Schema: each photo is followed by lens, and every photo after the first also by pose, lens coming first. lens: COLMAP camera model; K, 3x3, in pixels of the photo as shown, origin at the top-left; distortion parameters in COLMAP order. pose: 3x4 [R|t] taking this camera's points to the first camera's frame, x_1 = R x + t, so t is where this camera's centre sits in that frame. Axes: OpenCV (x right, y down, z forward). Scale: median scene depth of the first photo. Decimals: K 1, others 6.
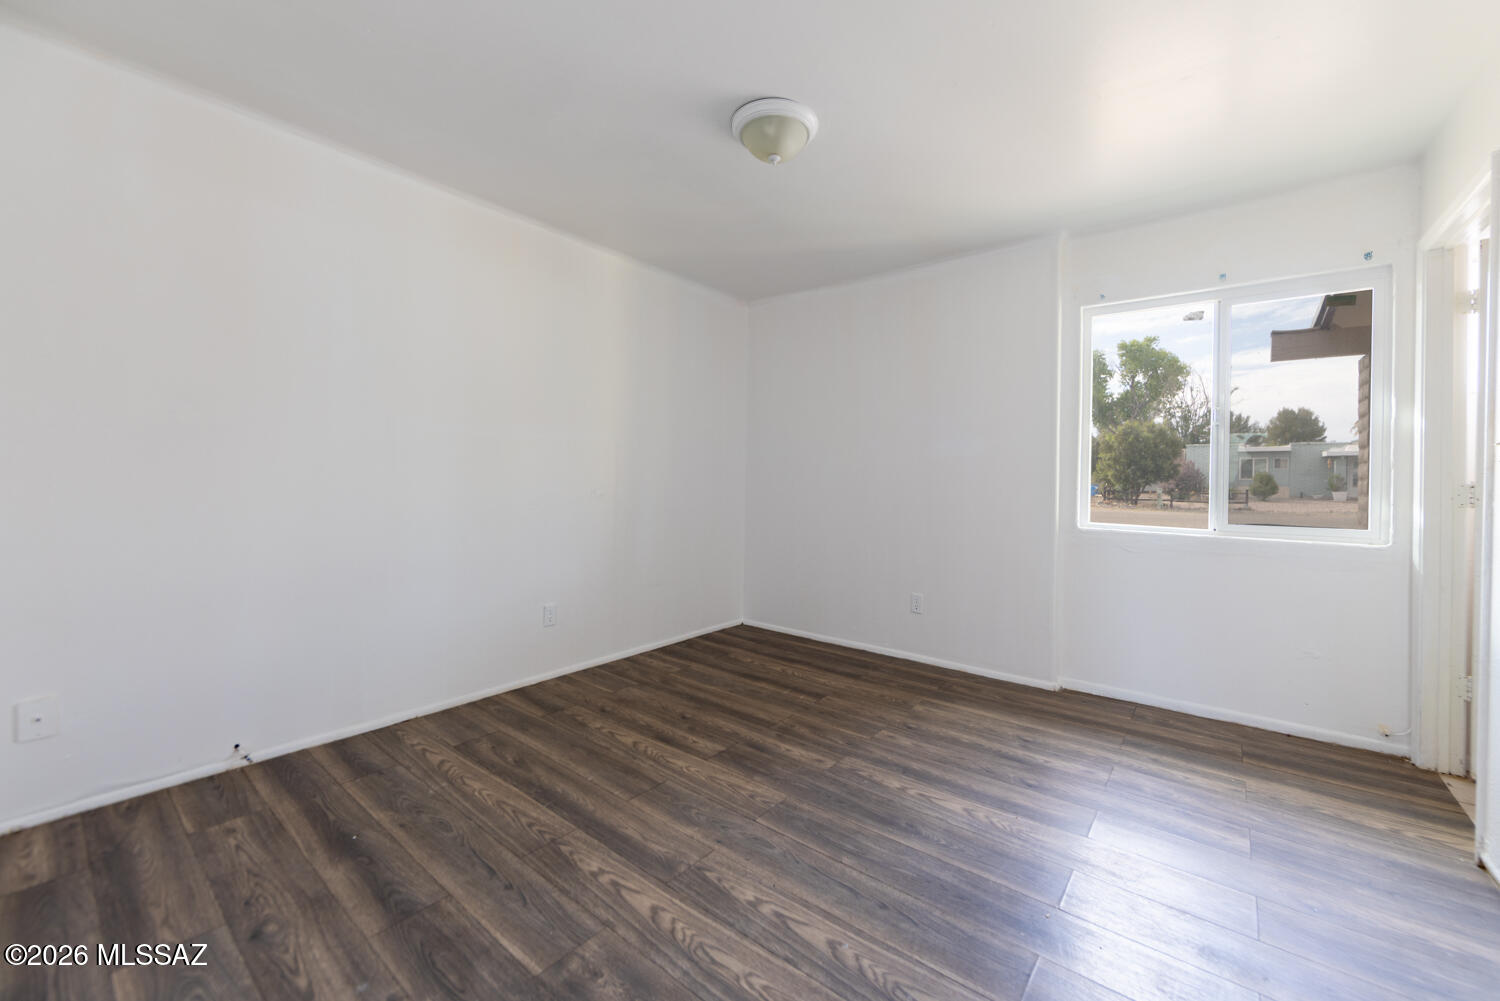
lens RADIAL K [[584.3, 0, 775.2], [0, 584.3, 483.1], [0, 0, 1]] dist [0.000771, -0.000219]
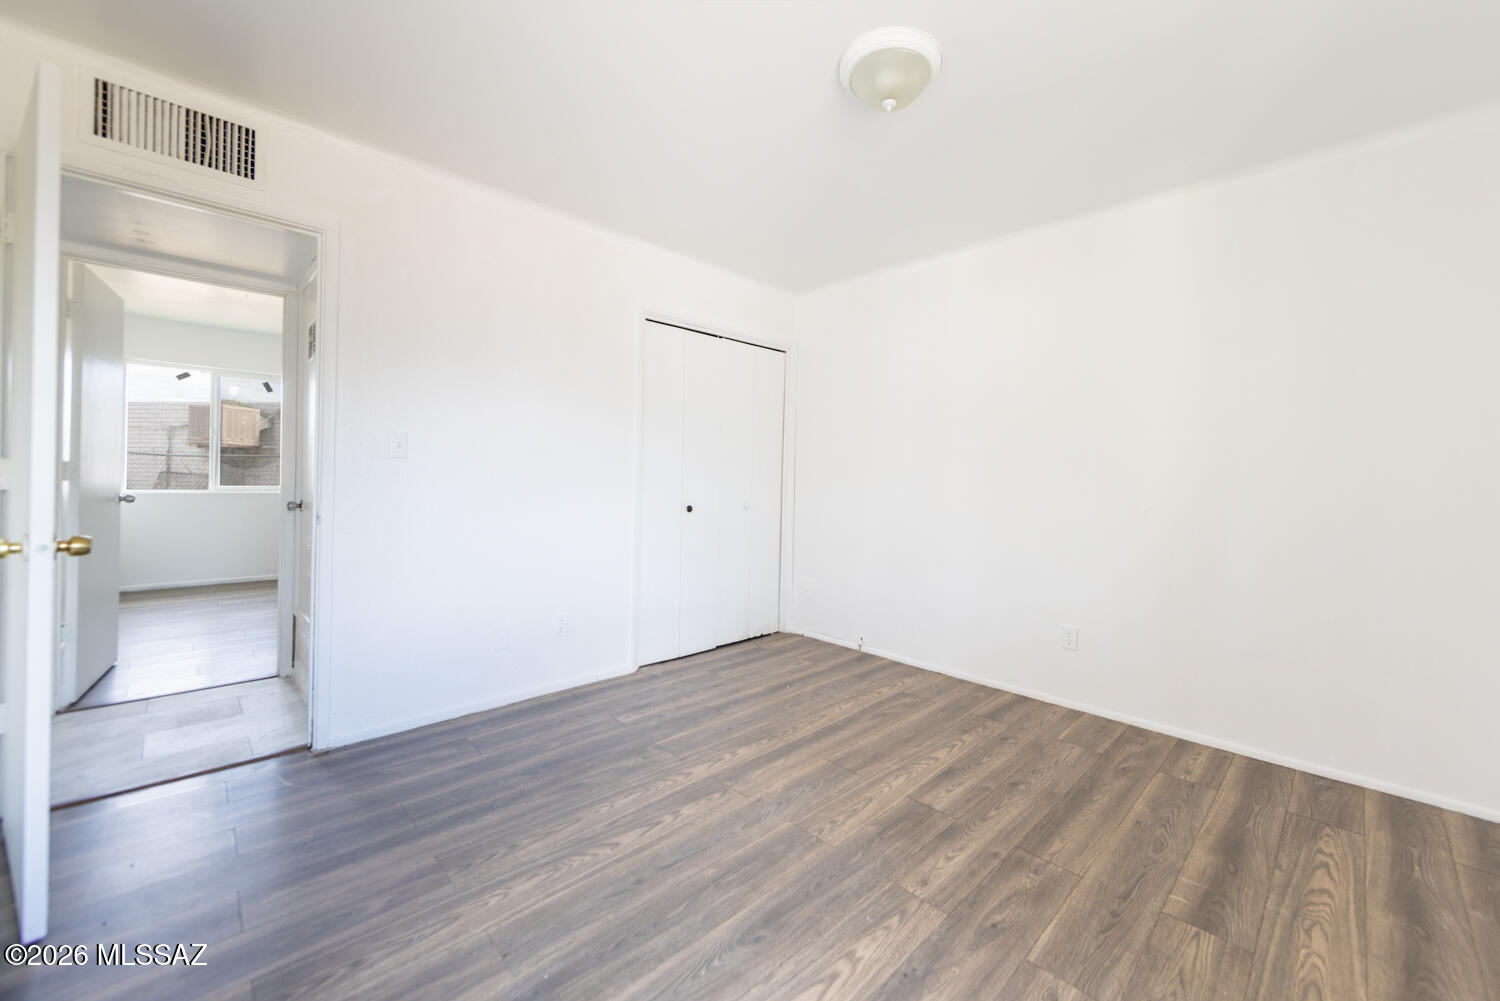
lens RADIAL K [[584.3, 0, 775.2], [0, 584.3, 483.1], [0, 0, 1]] dist [0.000771, -0.000219]
pose [[-0.120259, -0.011164, -0.992680, 0.822608], [-0.028526, 0.999563, -0.007786, 0.008143], [0.992333, 0.027381, -0.120525, 0.923639]]
